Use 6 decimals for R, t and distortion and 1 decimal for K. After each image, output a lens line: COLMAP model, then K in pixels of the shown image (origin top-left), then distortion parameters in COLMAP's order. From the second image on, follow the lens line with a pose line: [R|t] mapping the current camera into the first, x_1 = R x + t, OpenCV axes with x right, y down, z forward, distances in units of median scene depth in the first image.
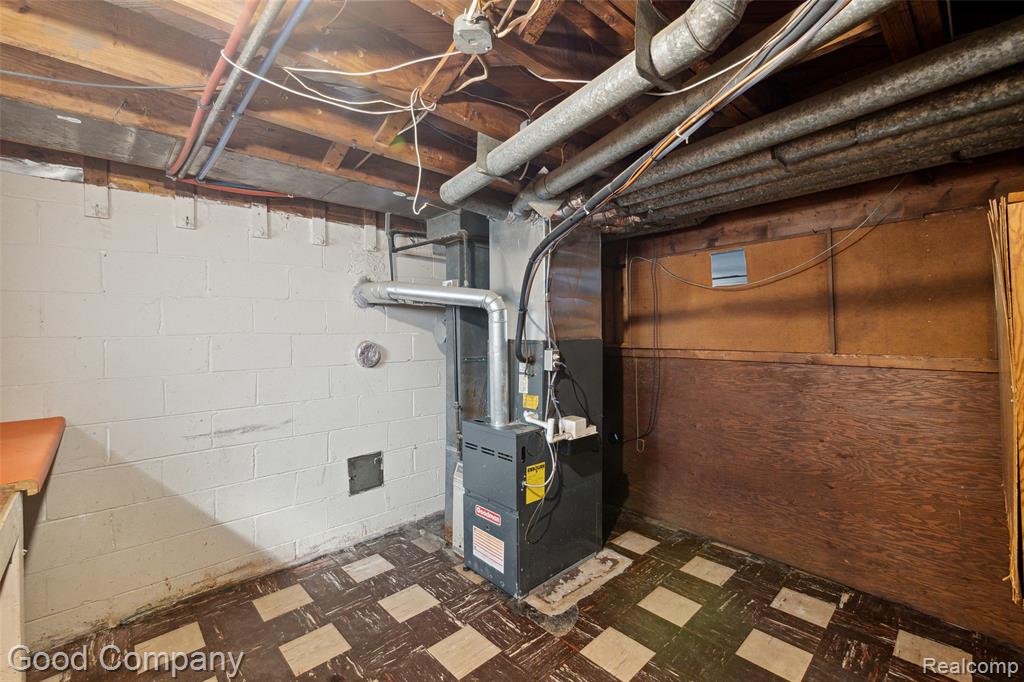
lens RADIAL K [[442.4, 0, 507.0], [0, 442.4, 327.2], [0, 0, 1]] dist [-0.002523, 0.000200]
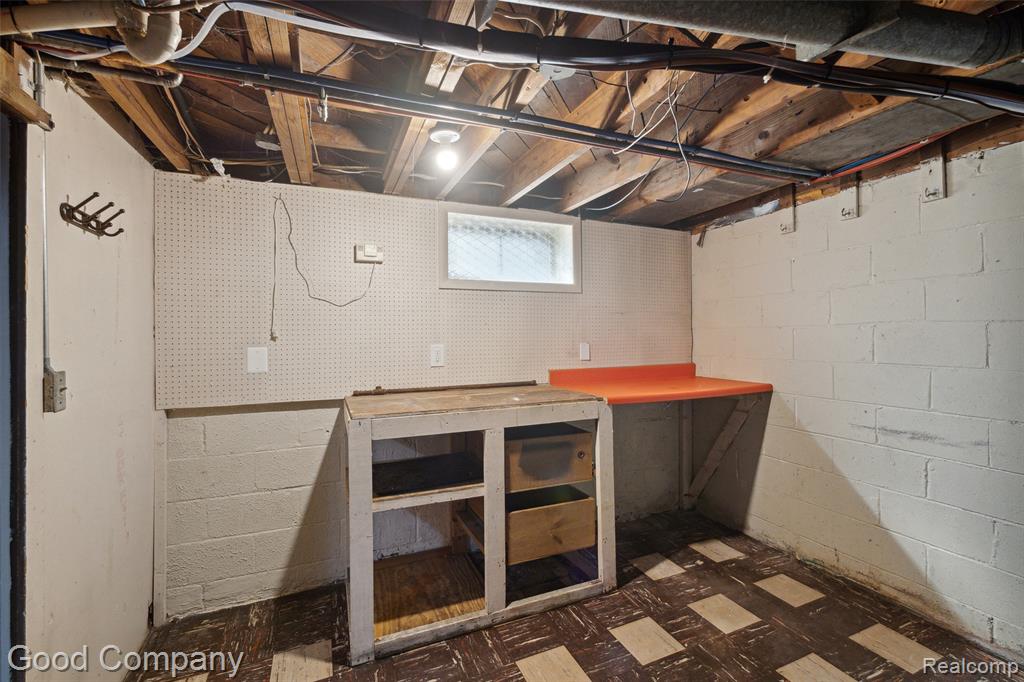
lens RADIAL K [[442.4, 0, 507.0], [0, 442.4, 327.2], [0, 0, 1]] dist [-0.002523, 0.000200]
pose [[-0.350753, 0.004516, -0.936457, 0.503102], [0.032763, 0.999435, -0.007452, 0.006033], [0.935895, -0.033294, -0.350703, 0.616093]]
